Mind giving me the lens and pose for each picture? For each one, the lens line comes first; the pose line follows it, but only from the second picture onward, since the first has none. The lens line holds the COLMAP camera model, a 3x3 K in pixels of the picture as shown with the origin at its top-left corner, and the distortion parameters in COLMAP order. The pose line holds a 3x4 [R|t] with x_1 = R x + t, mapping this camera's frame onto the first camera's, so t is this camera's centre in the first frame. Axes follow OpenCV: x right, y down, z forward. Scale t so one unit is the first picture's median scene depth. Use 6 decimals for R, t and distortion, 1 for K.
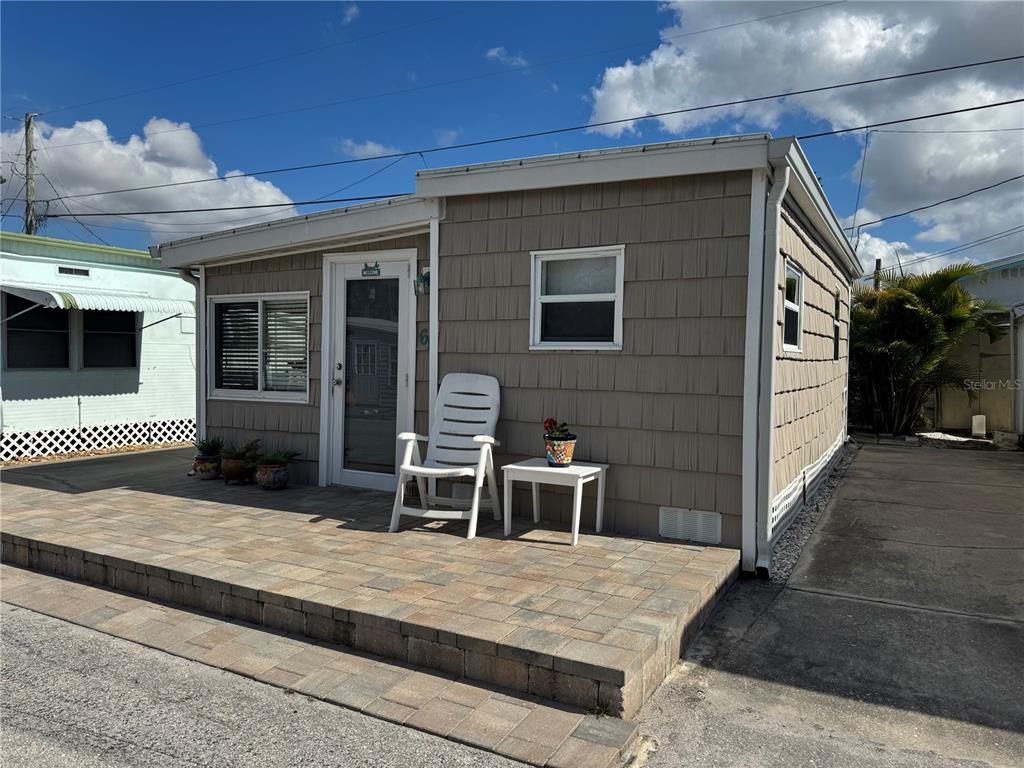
lens RADIAL K [[733.7, 0, 509.4], [0, 733.7, 378.3], [0, 0, 1]] dist [0.064073, -0.080492]
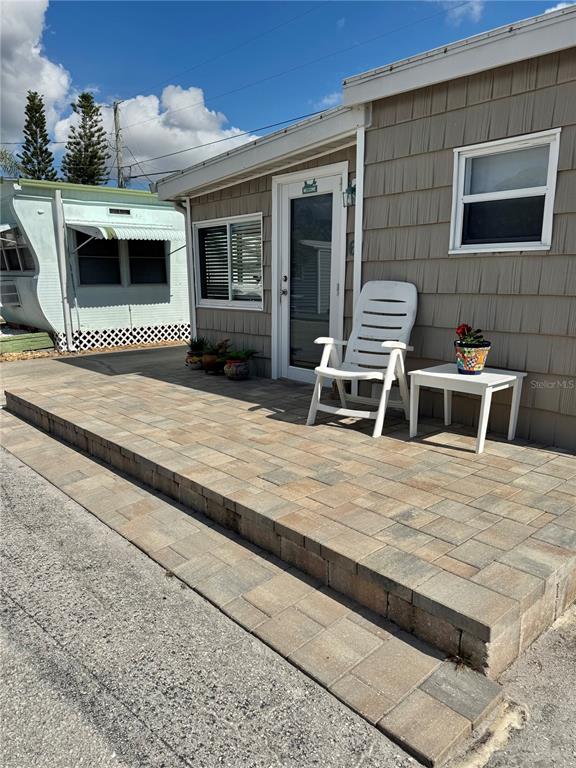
lens RADIAL K [[550.3, 0, 280.5], [0, 550.3, 386.4], [0, 0, 1]] dist [0.064073, -0.080492]
pose [[0.944202, 0.044139, -0.326396, 0.069852], [0.011481, 0.985967, 0.166548, 0.009905], [0.329167, -0.161002, 0.930445, 0.211897]]
